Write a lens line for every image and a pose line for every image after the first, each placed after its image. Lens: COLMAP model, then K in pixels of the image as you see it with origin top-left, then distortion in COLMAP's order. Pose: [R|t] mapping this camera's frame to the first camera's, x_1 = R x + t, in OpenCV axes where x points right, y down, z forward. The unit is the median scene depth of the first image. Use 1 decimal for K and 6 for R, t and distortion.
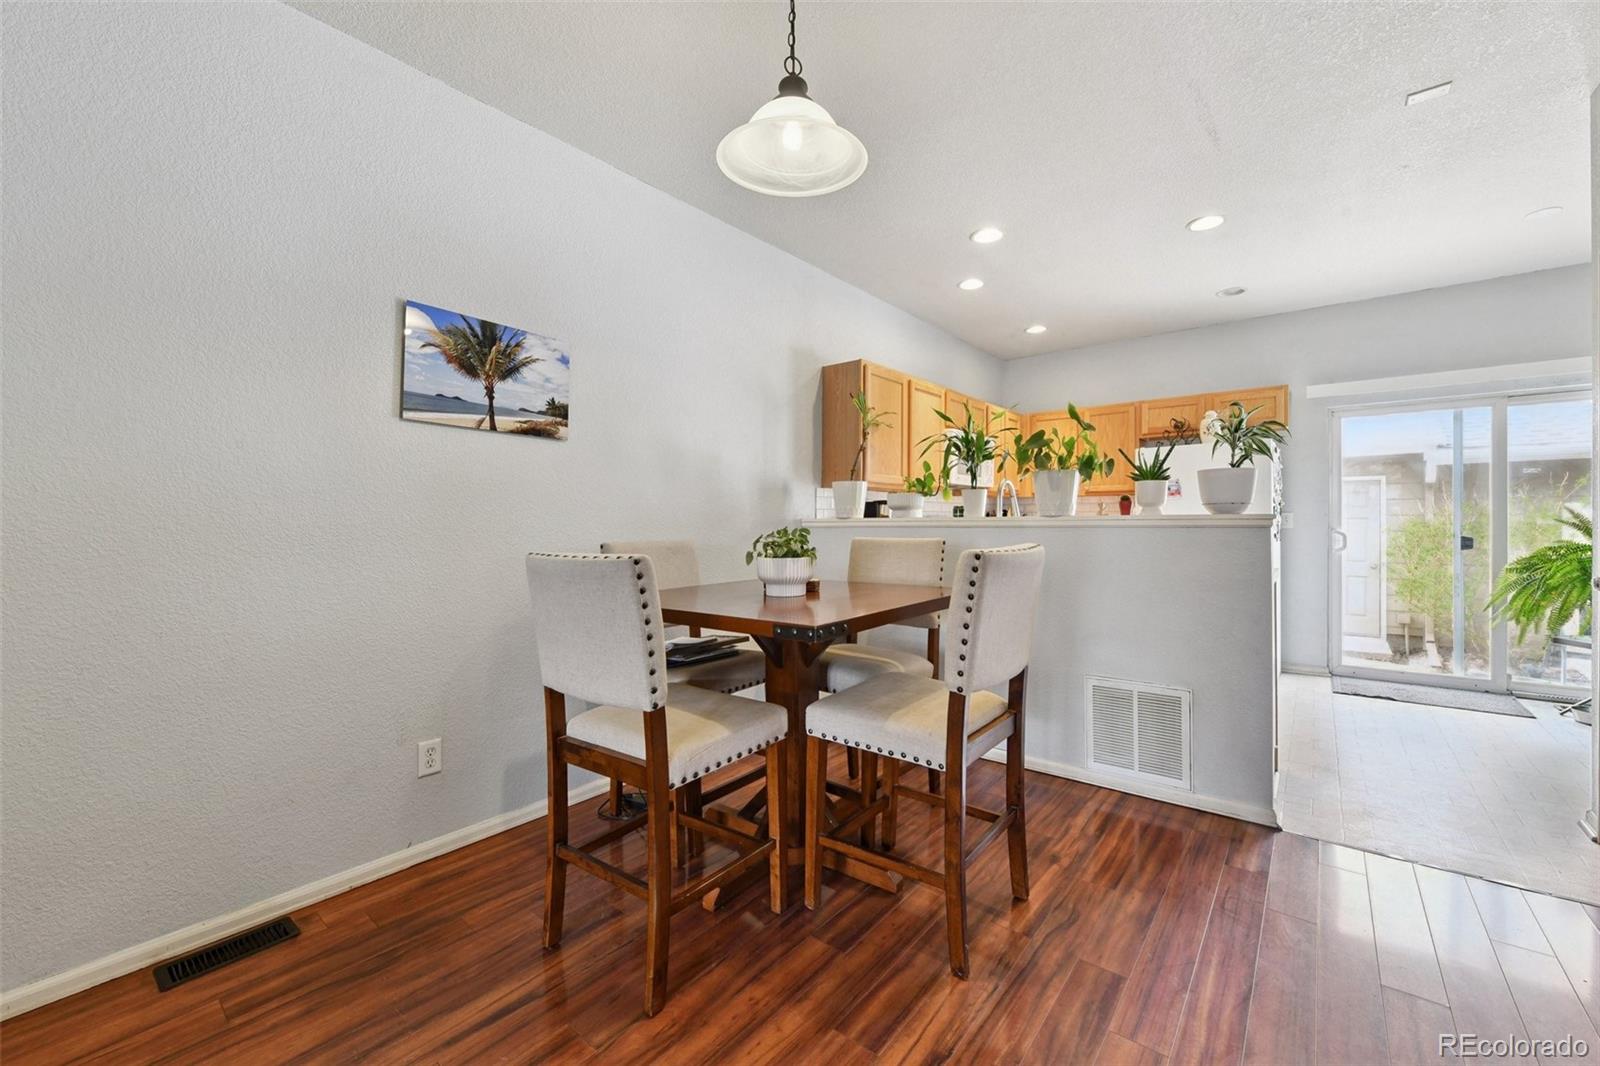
lens RADIAL K [[639.7, 0, 814.2], [0, 639.7, 523.7], [0, 0, 1]] dist [-0.010490, -0.003455]
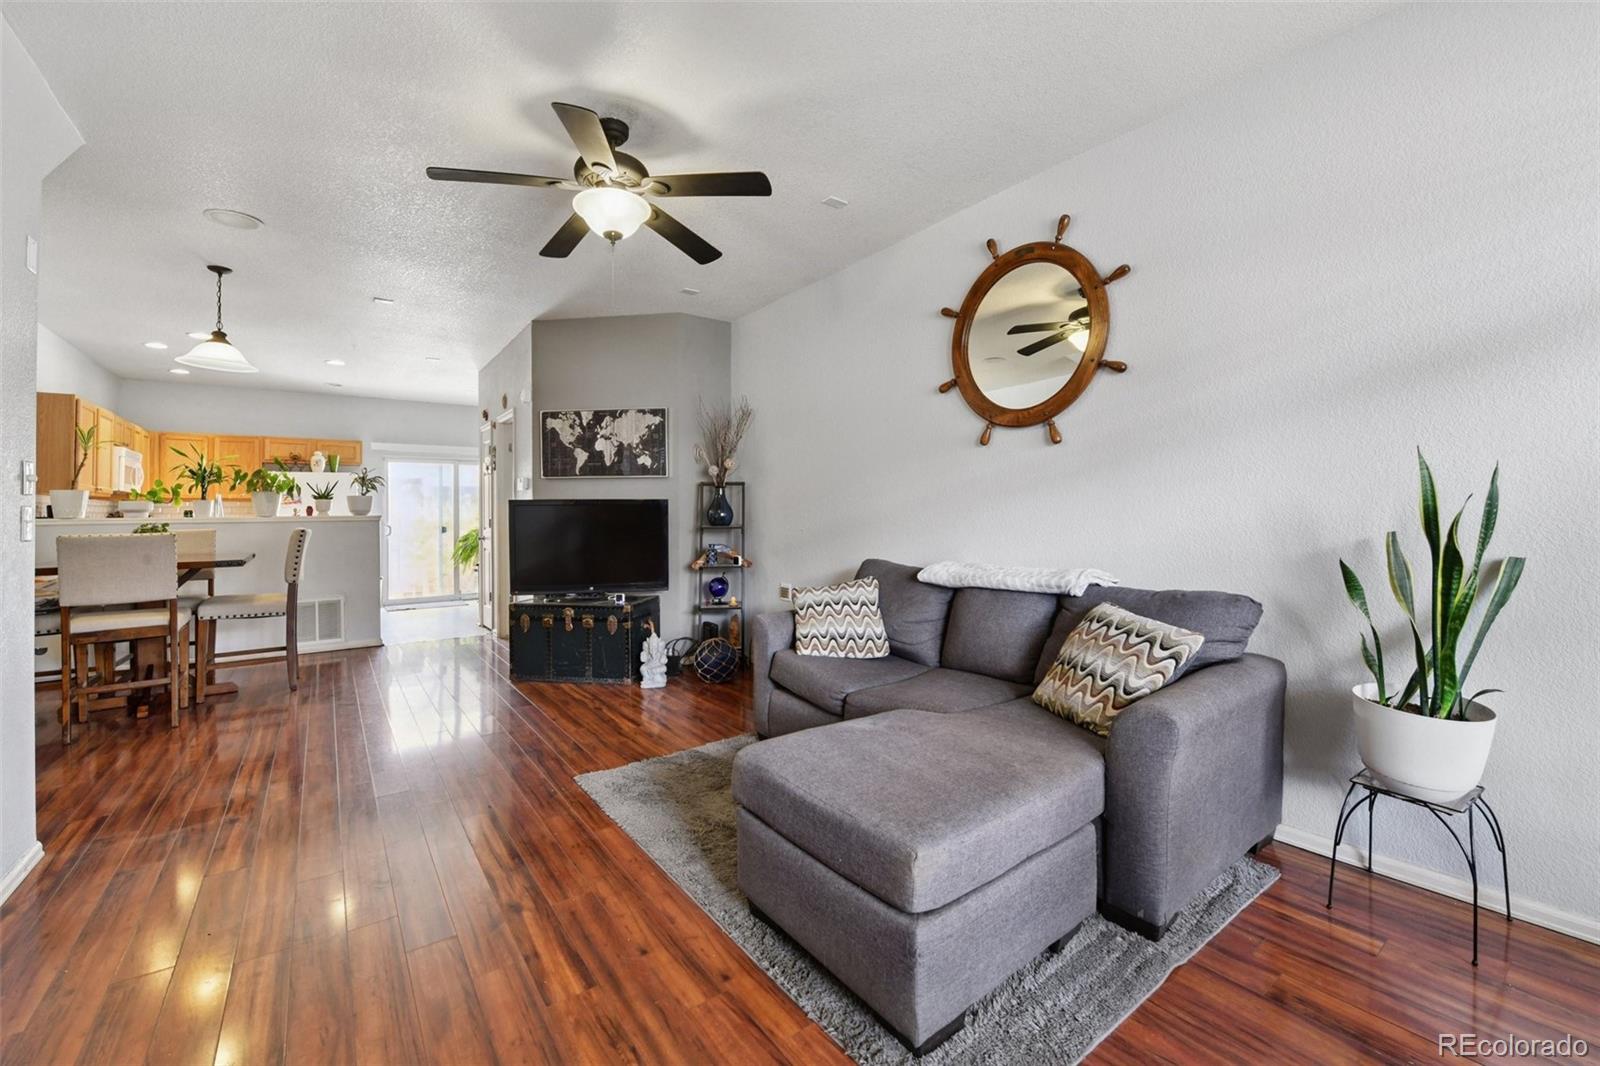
lens RADIAL K [[639.7, 0, 790.7], [0, 639.7, 500.5], [0, 0, 1]] dist [-0.010490, -0.003455]
pose [[0.262602, 0.022081, 0.964651, -1.102355], [0.010236, 0.999618, -0.025668, 0.004287], [-0.964850, 0.016615, 0.262276, -1.042809]]
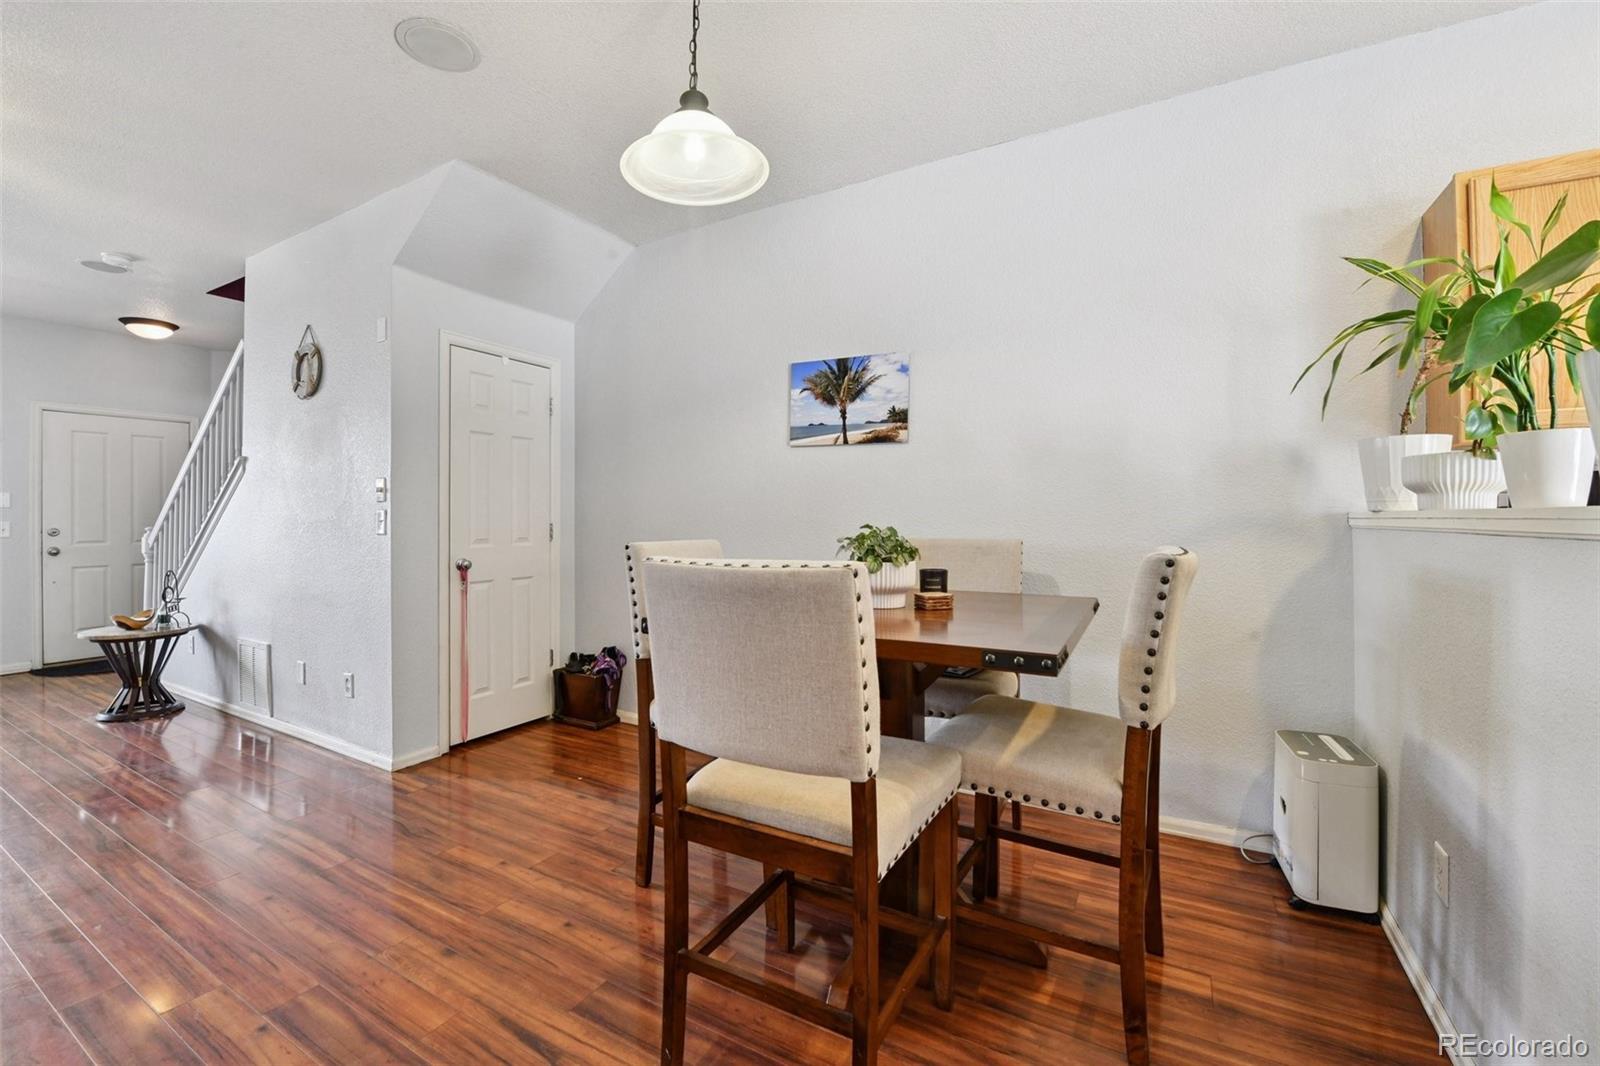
lens RADIAL K [[639.7, 0, 790.6], [0, 639.7, 513.1], [0, 0, 1]] dist [-0.010490, -0.003455]
pose [[0.162490, -0.002748, -0.986706, 0.662034], [-0.001257, 0.999995, -0.002992, -0.006689], [0.986709, 0.001726, 0.162486, 0.641566]]
